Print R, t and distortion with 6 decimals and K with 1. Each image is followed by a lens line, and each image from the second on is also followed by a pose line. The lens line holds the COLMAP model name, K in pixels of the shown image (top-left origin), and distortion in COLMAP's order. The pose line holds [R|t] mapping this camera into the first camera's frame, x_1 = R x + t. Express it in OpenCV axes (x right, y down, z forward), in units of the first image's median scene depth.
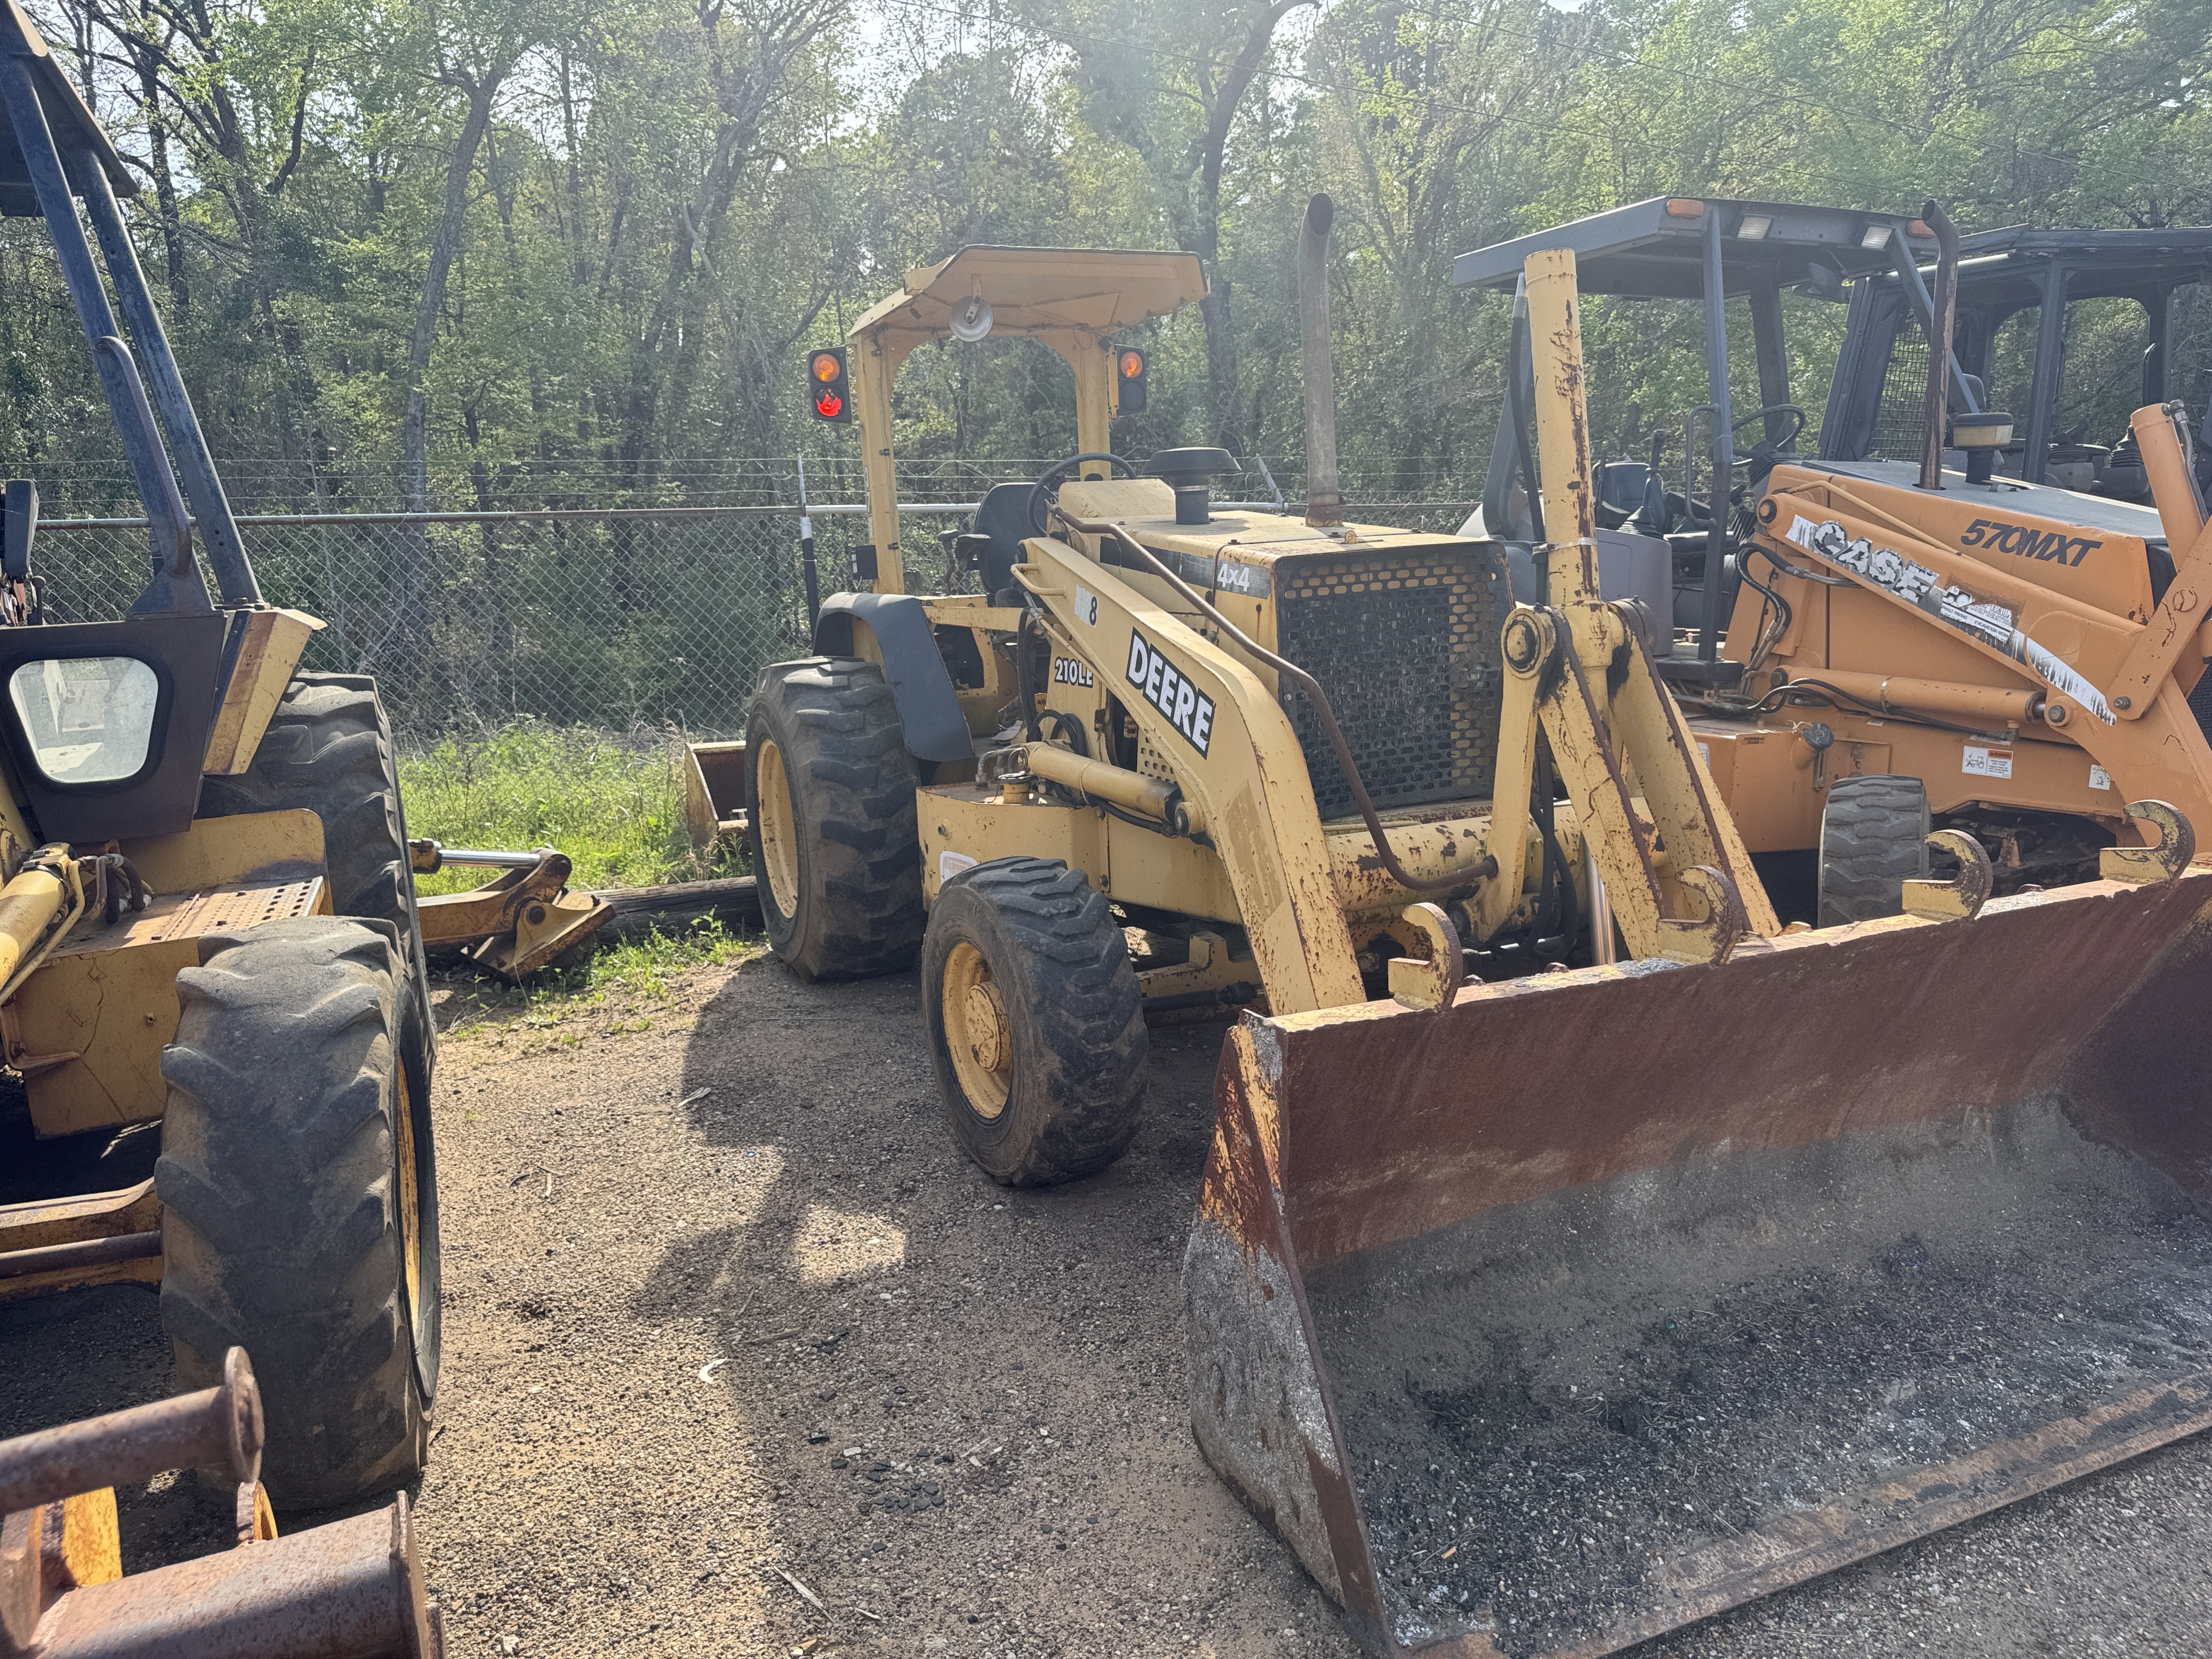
lens RADIAL K [[1587.3, 0, 1108.5], [0, 1587.3, 779.0], [0, 0, 1]] dist [0.032721, -0.040737]
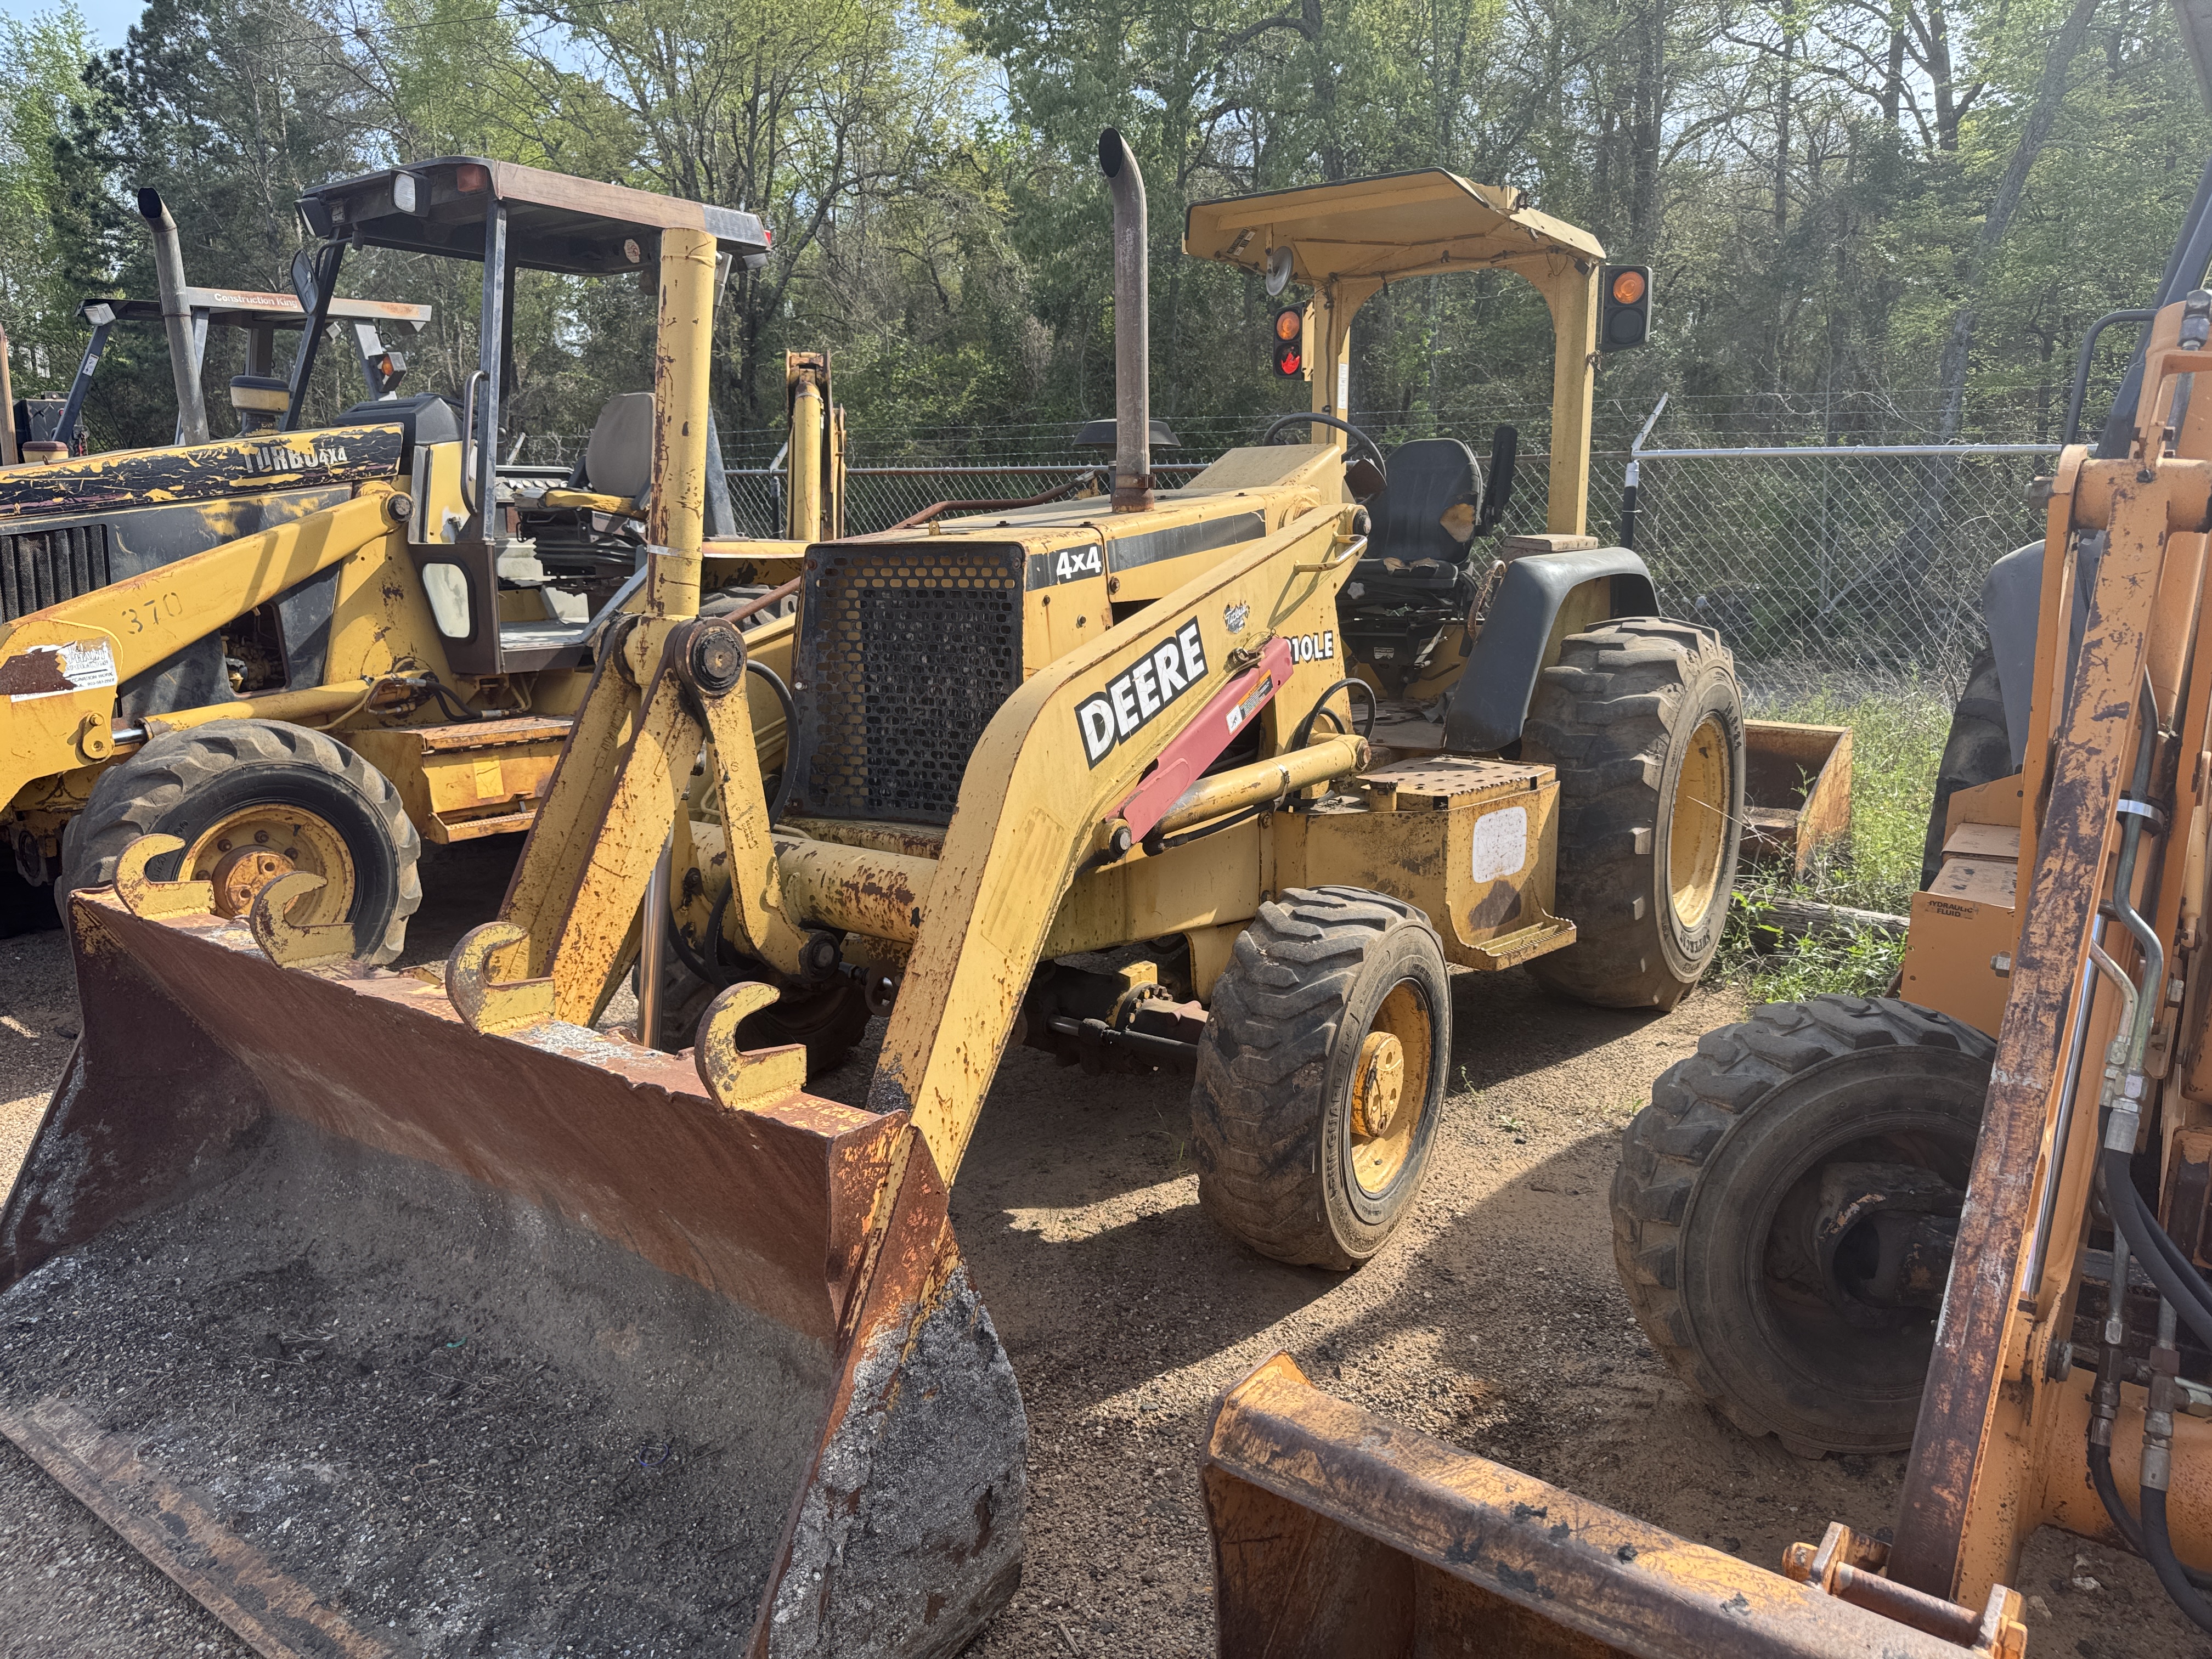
lens RADIAL K [[1531.1, 0, 1083.9], [0, 1531.1, 822.5], [0, 0, 1]] dist [0.116849, -0.205762]
pose [[0.509674, 0.204527, -0.835704, 1.225166], [-0.139474, 0.978127, 0.154321, -0.168472], [0.848987, 0.037905, 0.527052, 0.767219]]
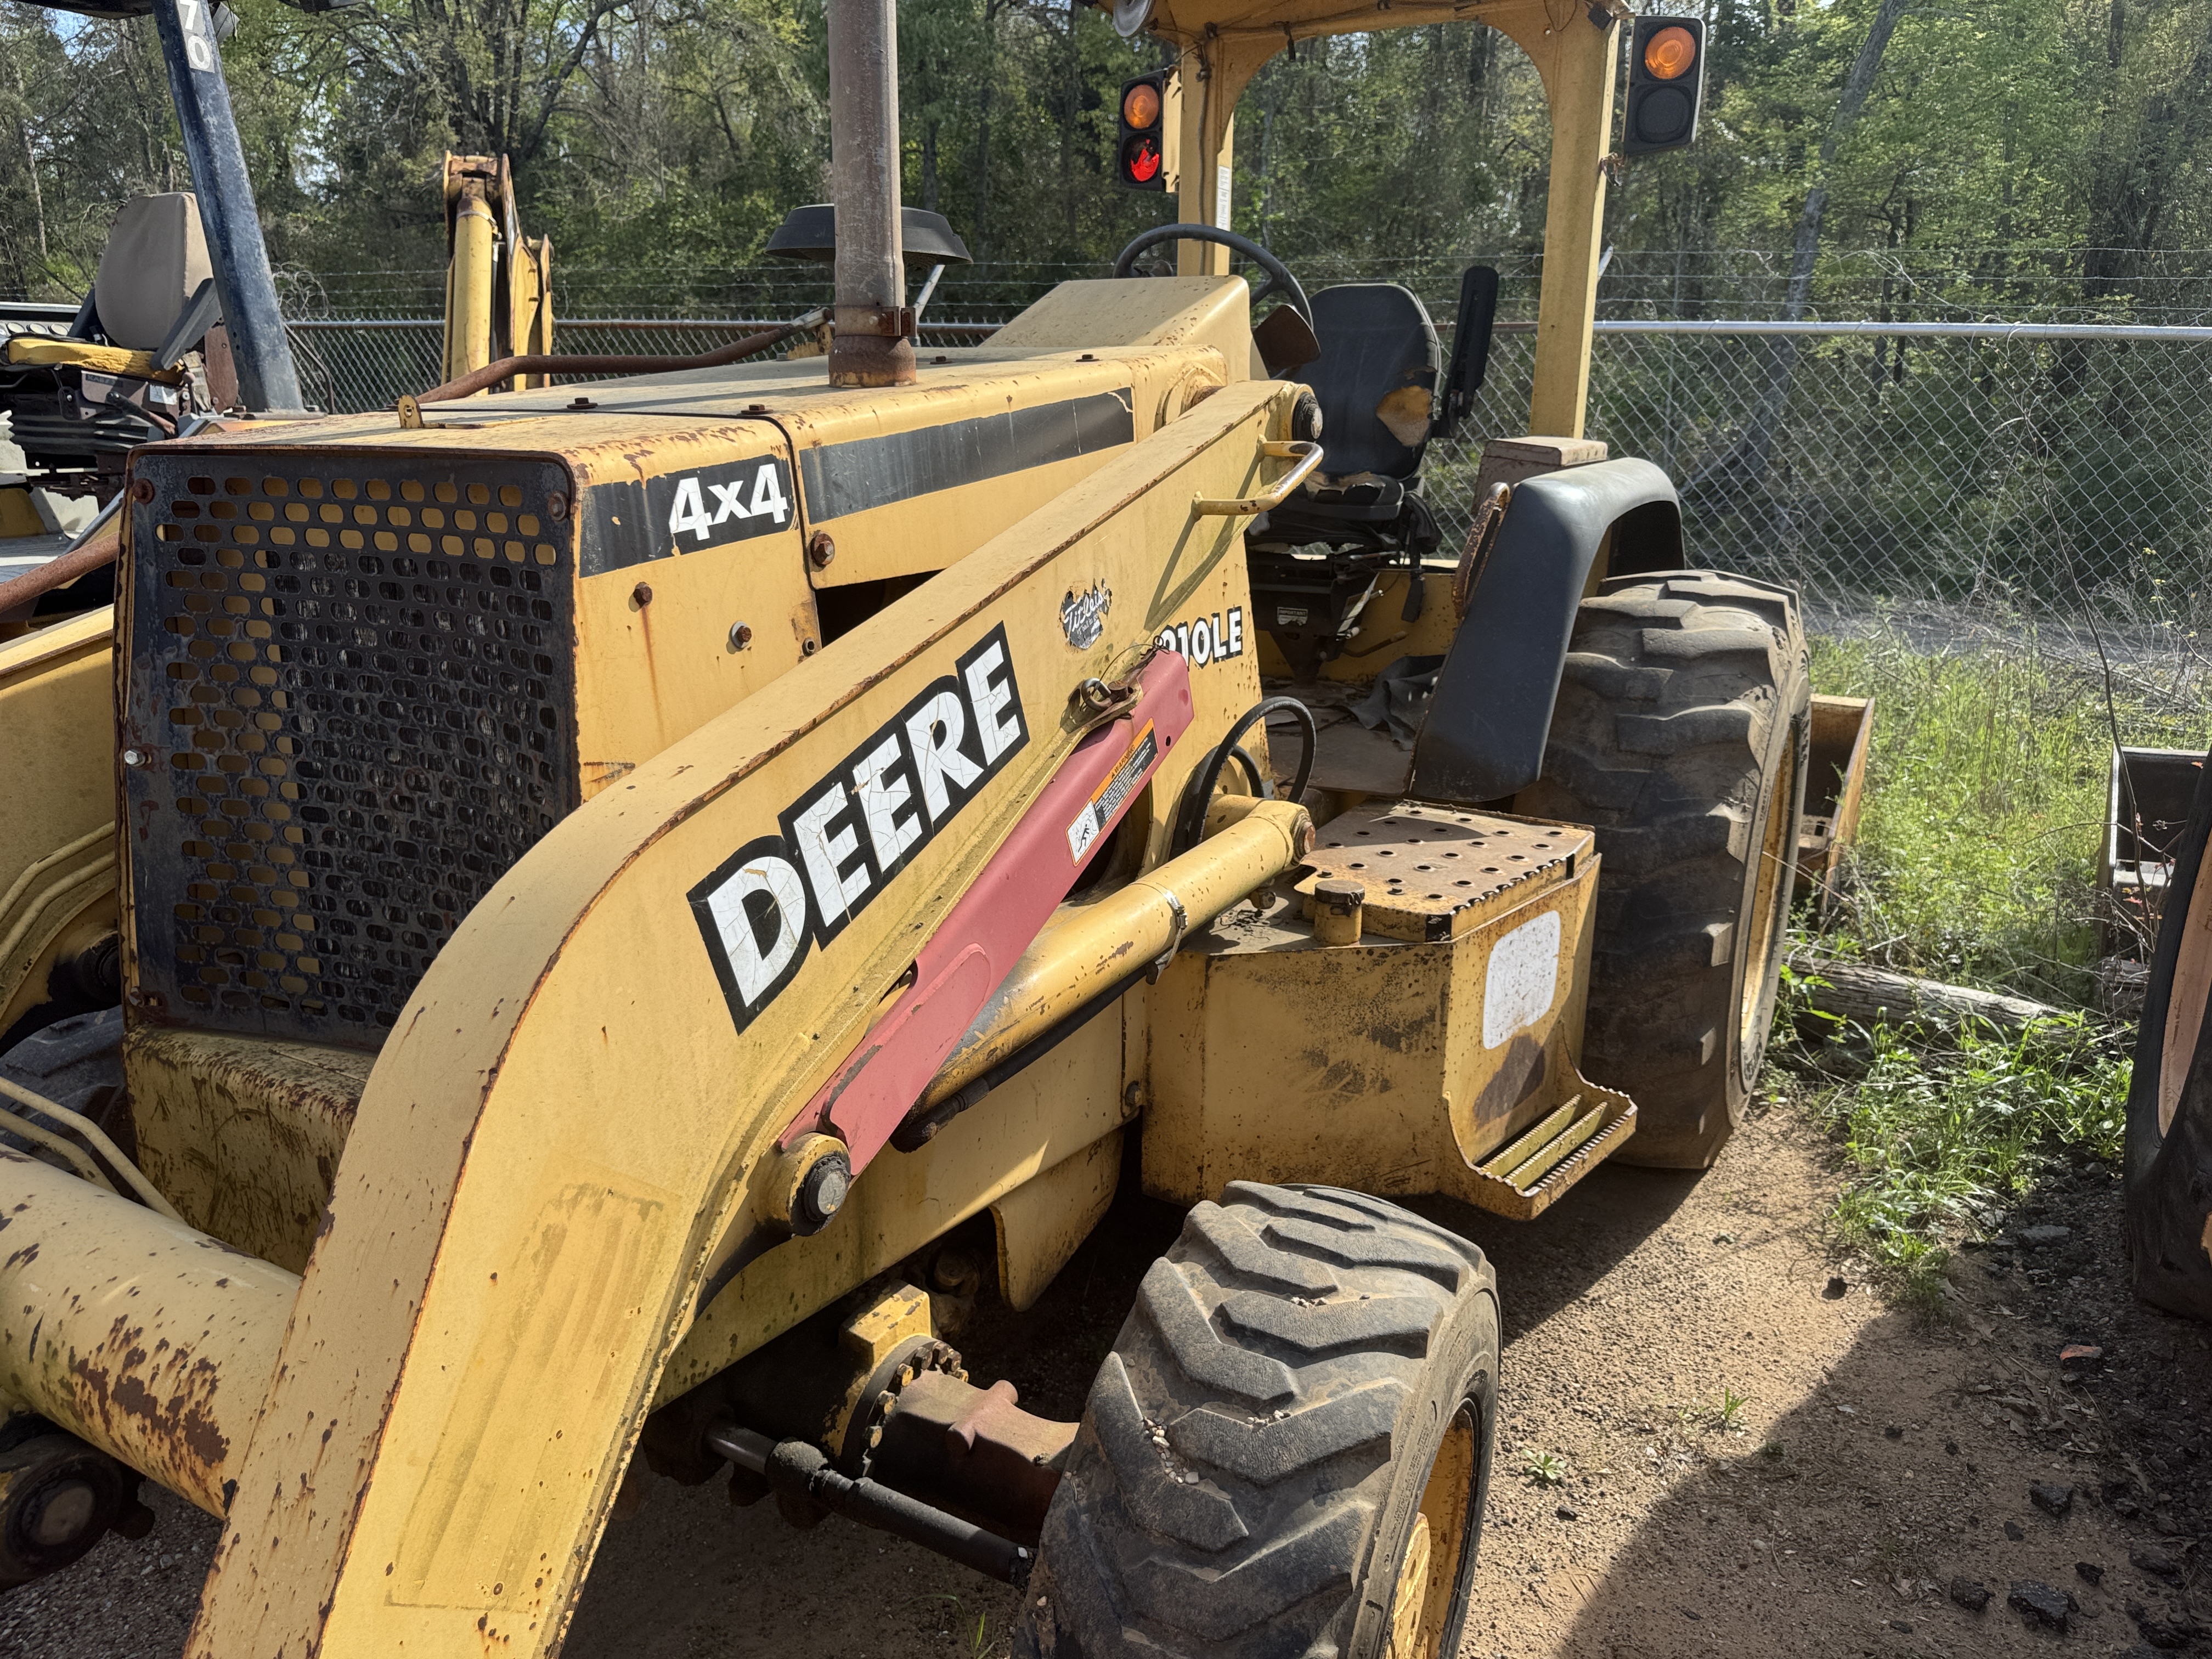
lens RADIAL K [[1531.1, 0, 1083.9], [0, 1531.1, 822.5], [0, 0, 1]] dist [0.116849, -0.205762]
pose [[0.605563, 0.261034, -0.751767, 0.736888], [-0.155314, 0.965273, 0.210060, -0.200845], [0.780494, -0.010445, 0.625076, 1.109389]]
